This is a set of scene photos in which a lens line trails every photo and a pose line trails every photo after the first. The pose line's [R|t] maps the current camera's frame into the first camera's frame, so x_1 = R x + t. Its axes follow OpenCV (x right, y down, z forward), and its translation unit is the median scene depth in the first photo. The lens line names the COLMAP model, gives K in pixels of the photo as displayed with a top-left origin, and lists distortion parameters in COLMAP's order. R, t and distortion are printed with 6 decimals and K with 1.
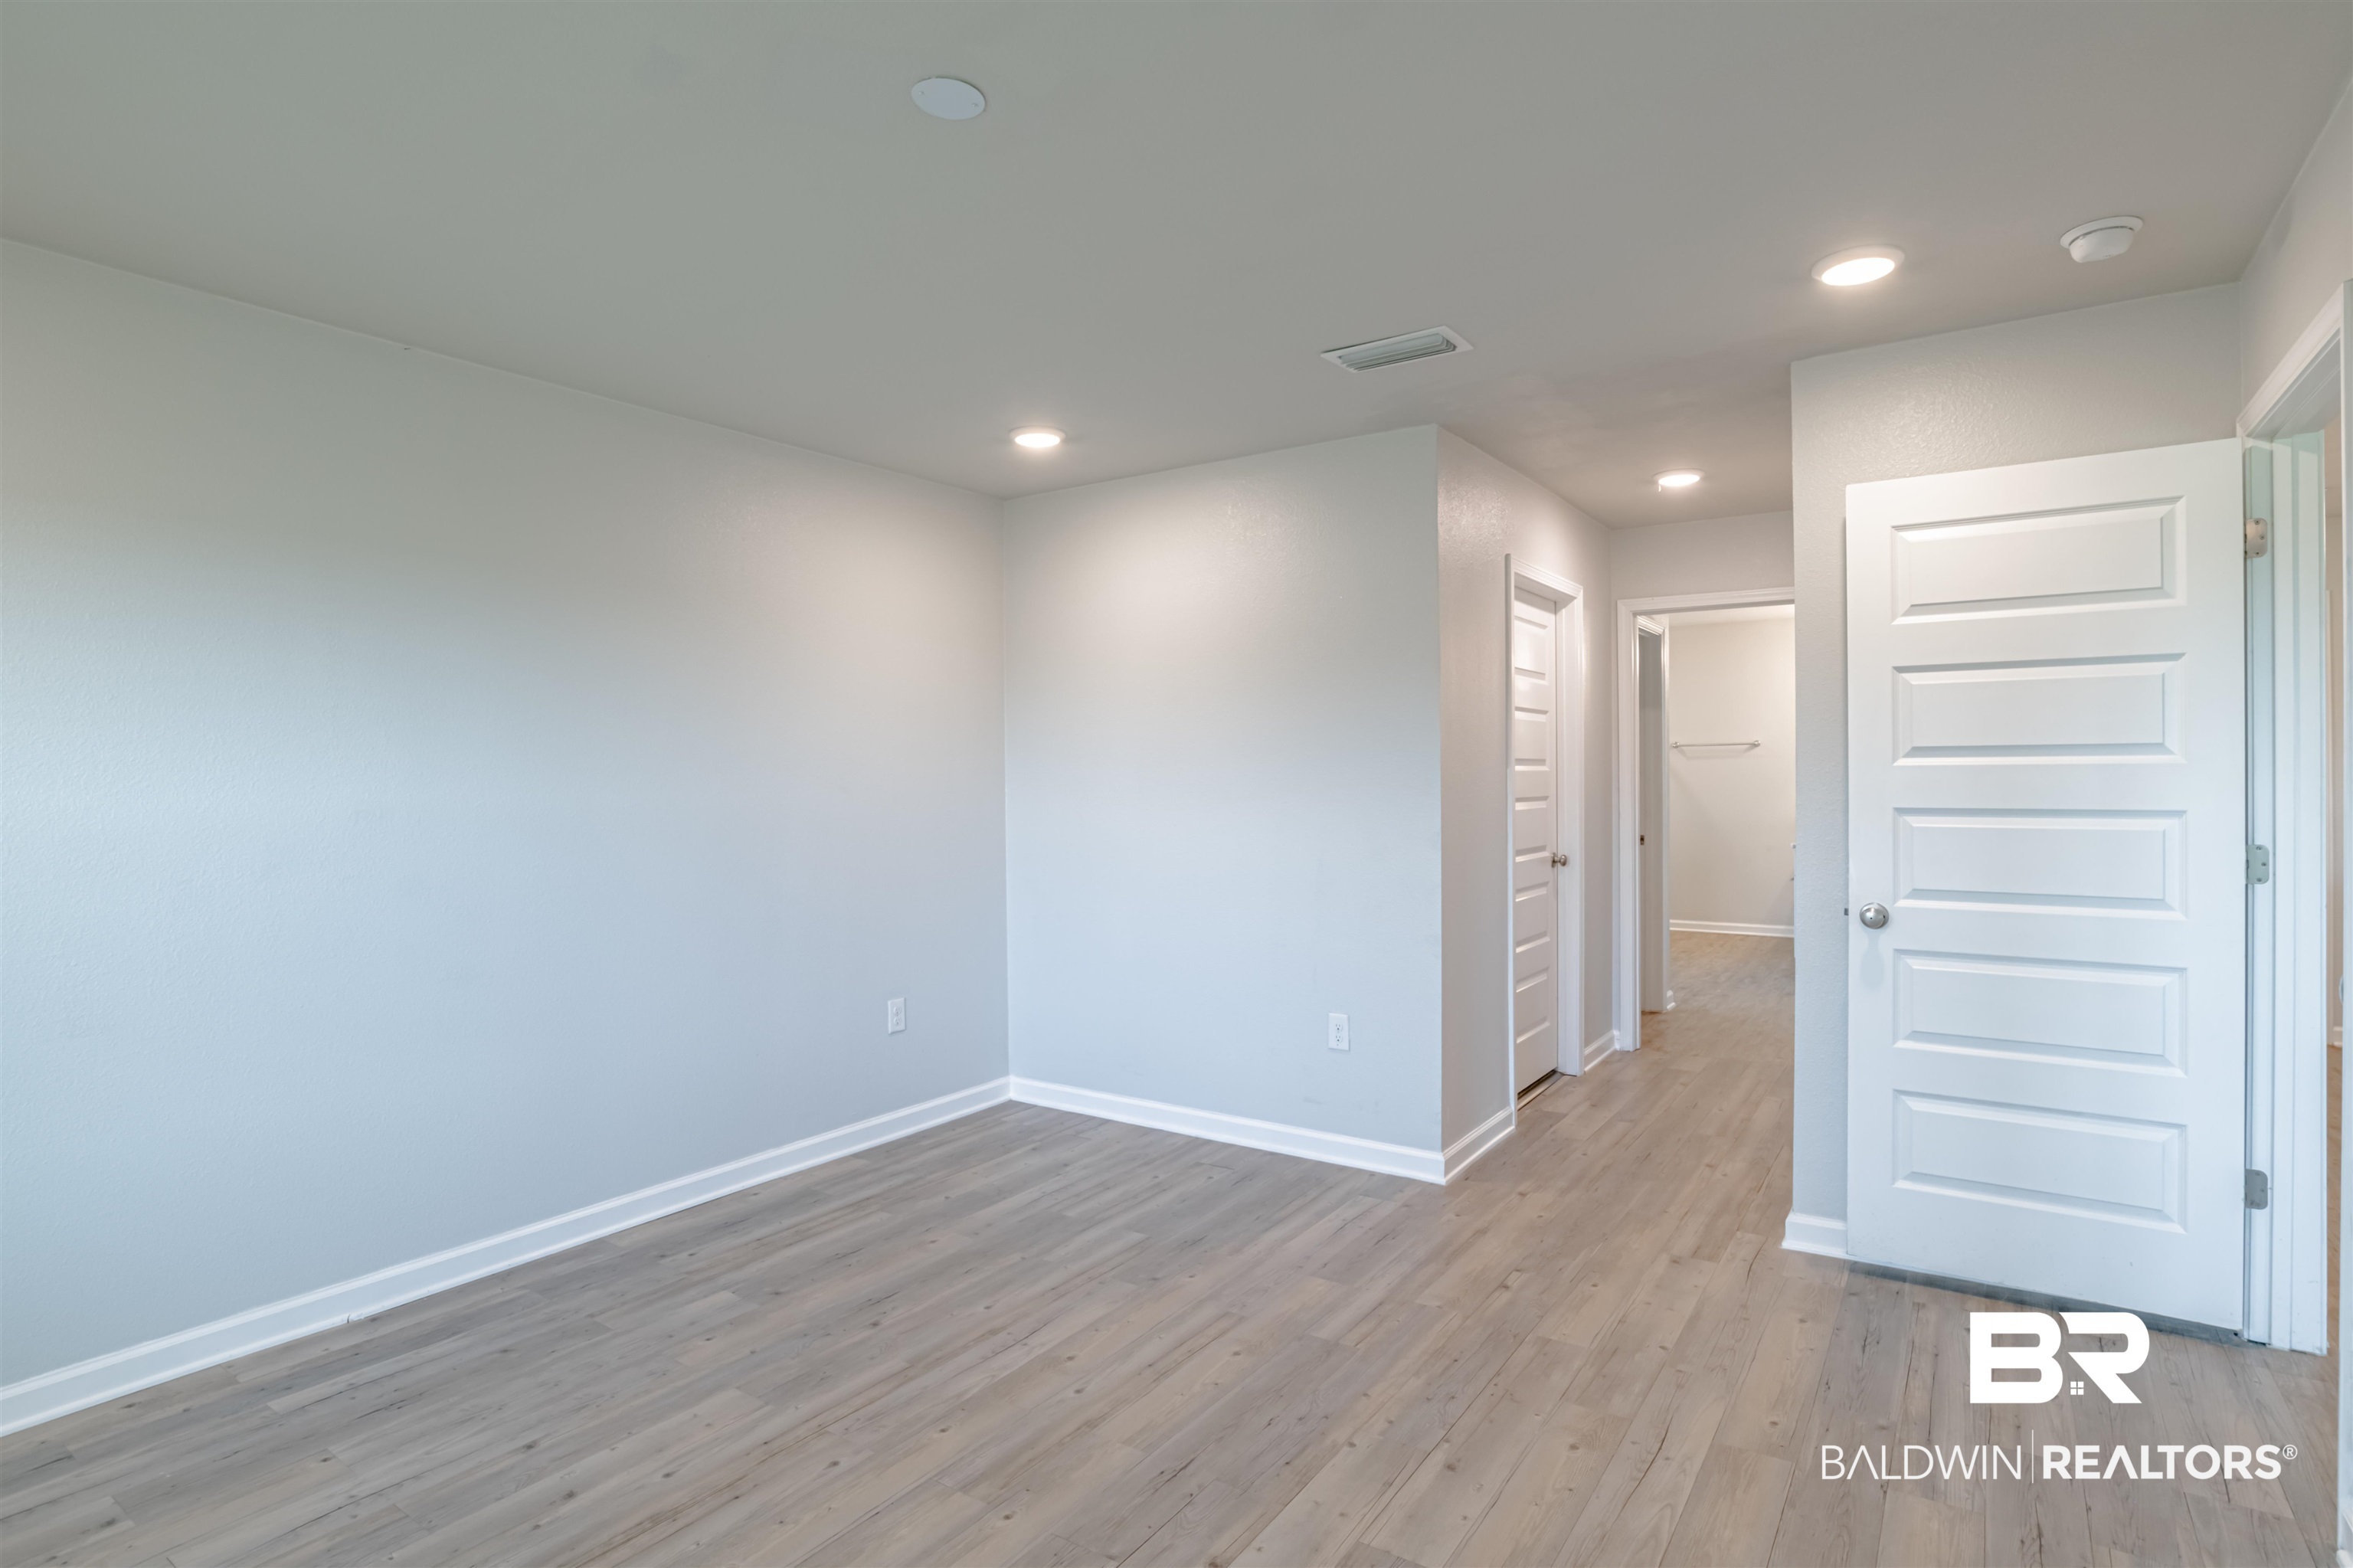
lens RADIAL K [[1197.9, 0, 1183.3], [0, 1197.9, 776.2], [0, 0, 1]] dist [-0.046258, 0.017097]
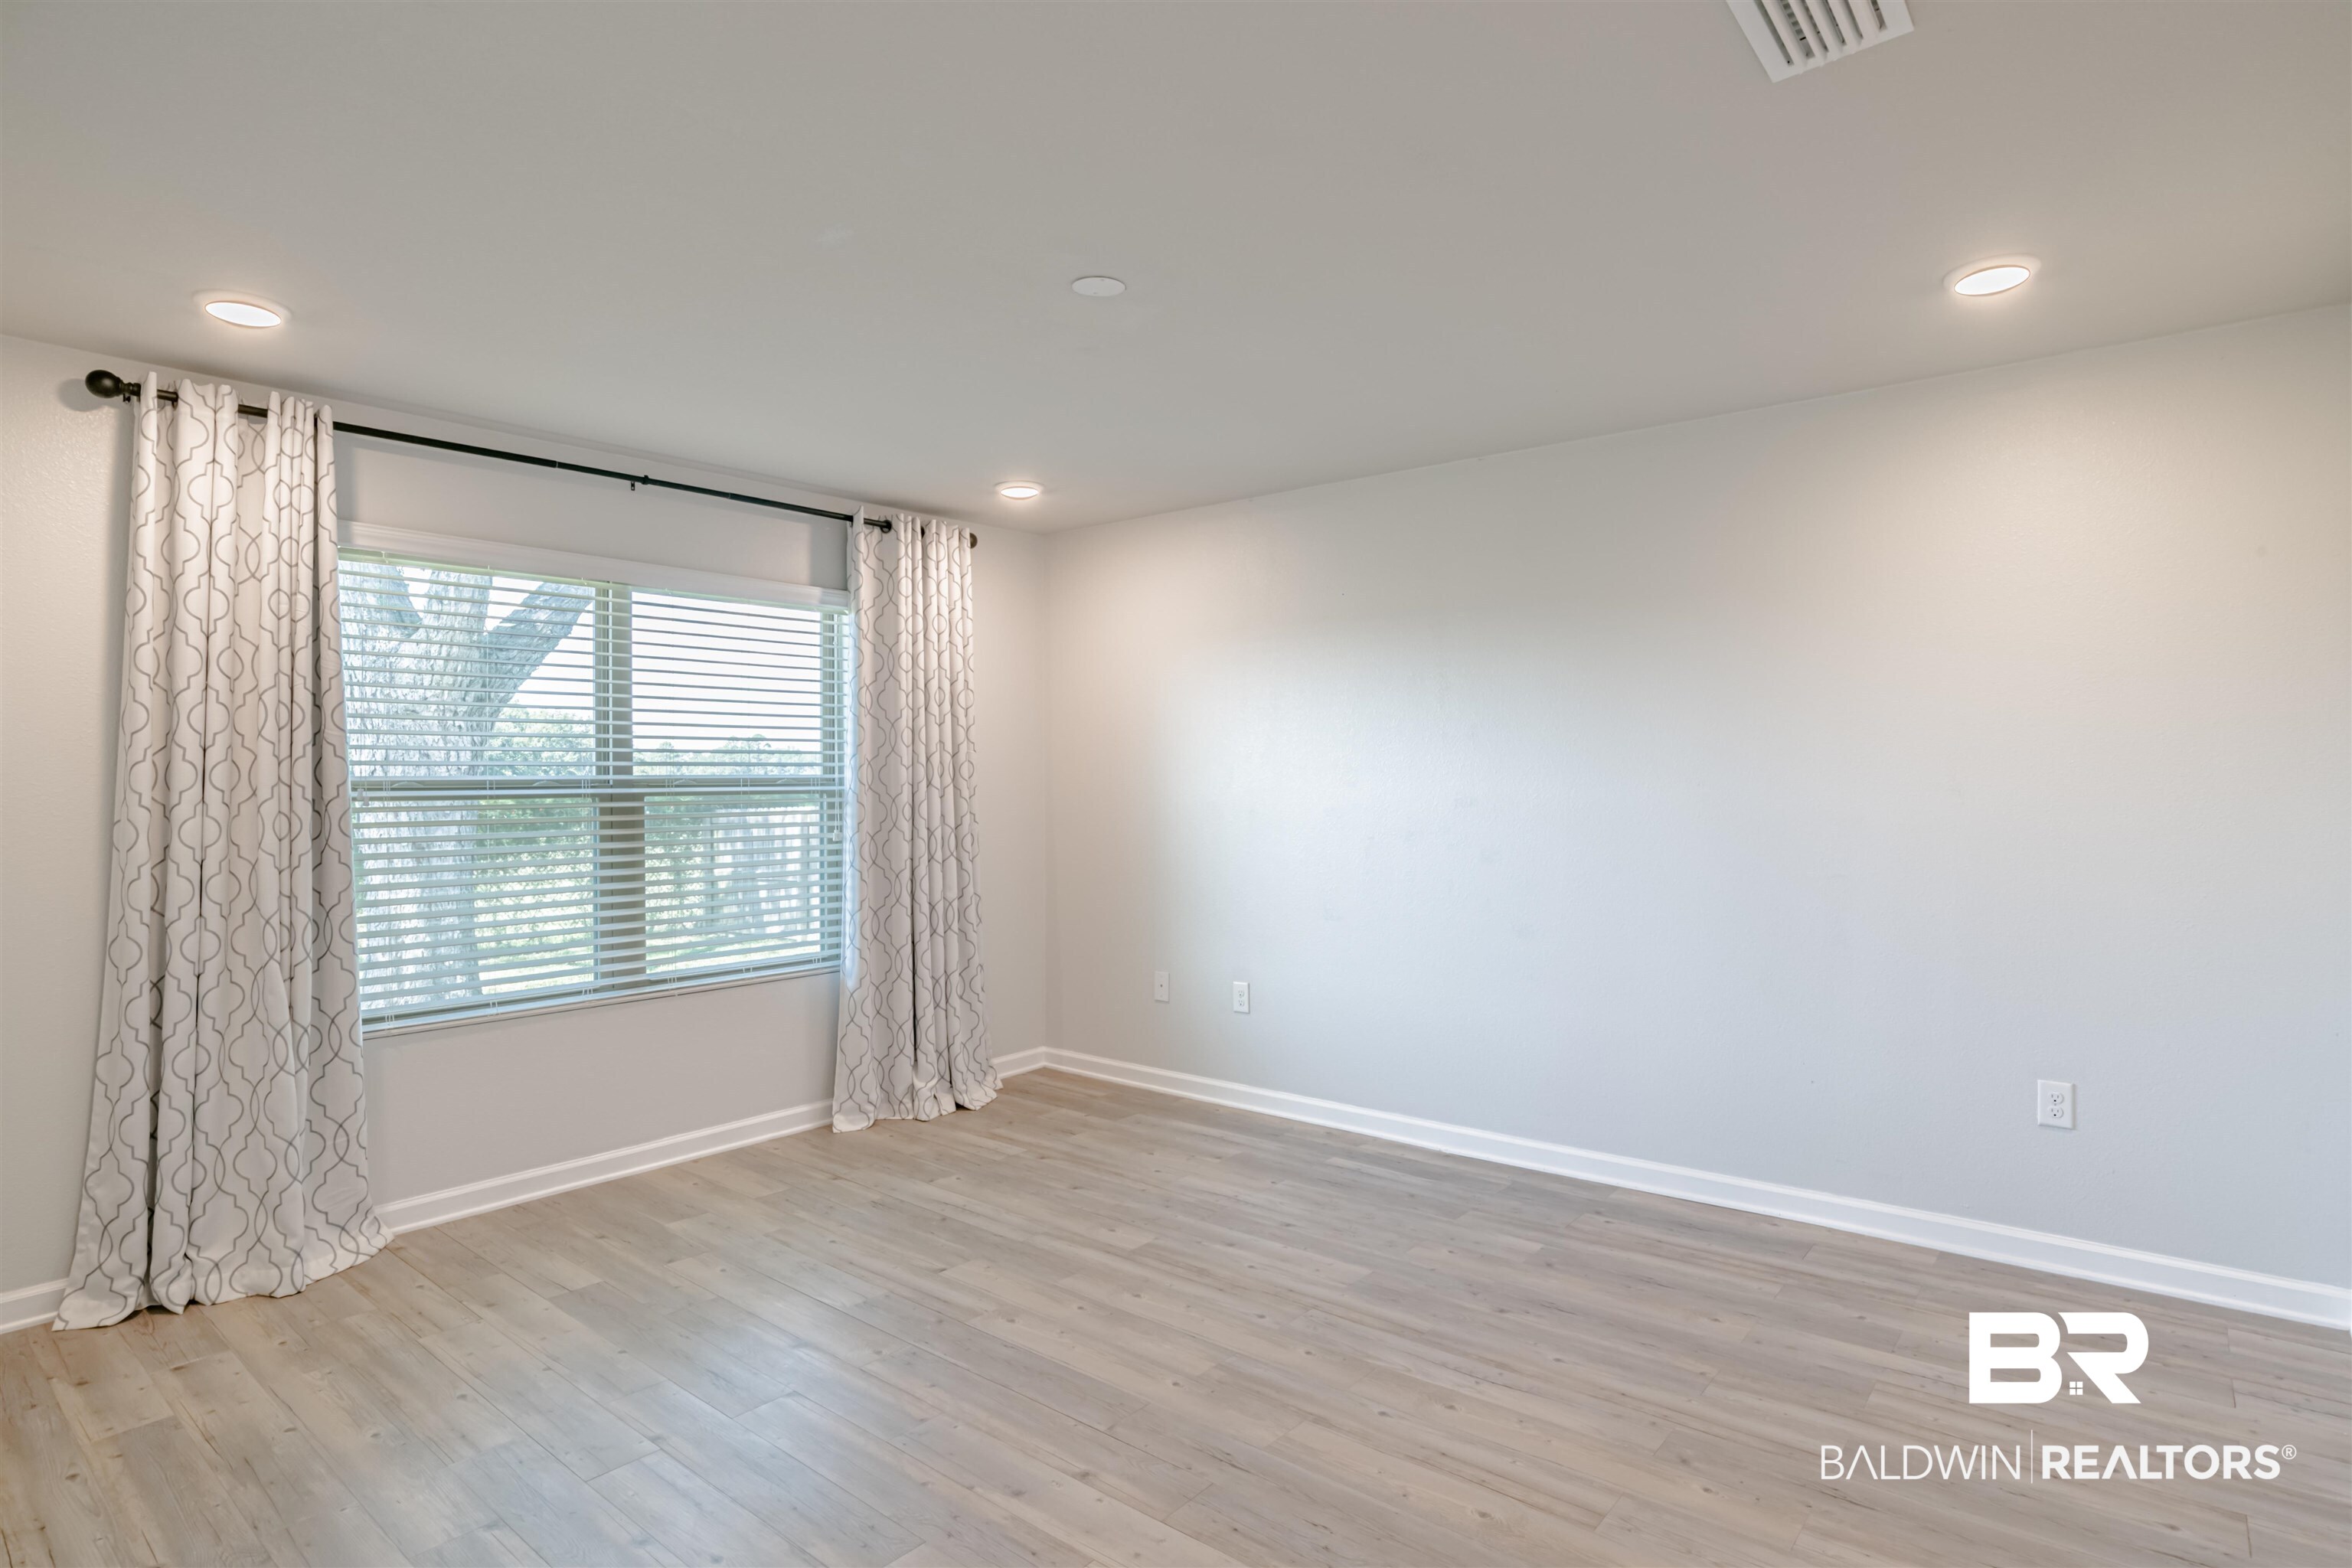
lens RADIAL K [[1197.4, 0, 1166.2], [0, 1197.4, 780.7], [0, 0, 1]] dist [-0.046258, 0.017097]
pose [[-0.098319, 0.010068, -0.995104, 0.790250], [0.006279, 0.999935, 0.009497, -0.006357], [0.995135, -0.005314, -0.098376, 0.824320]]
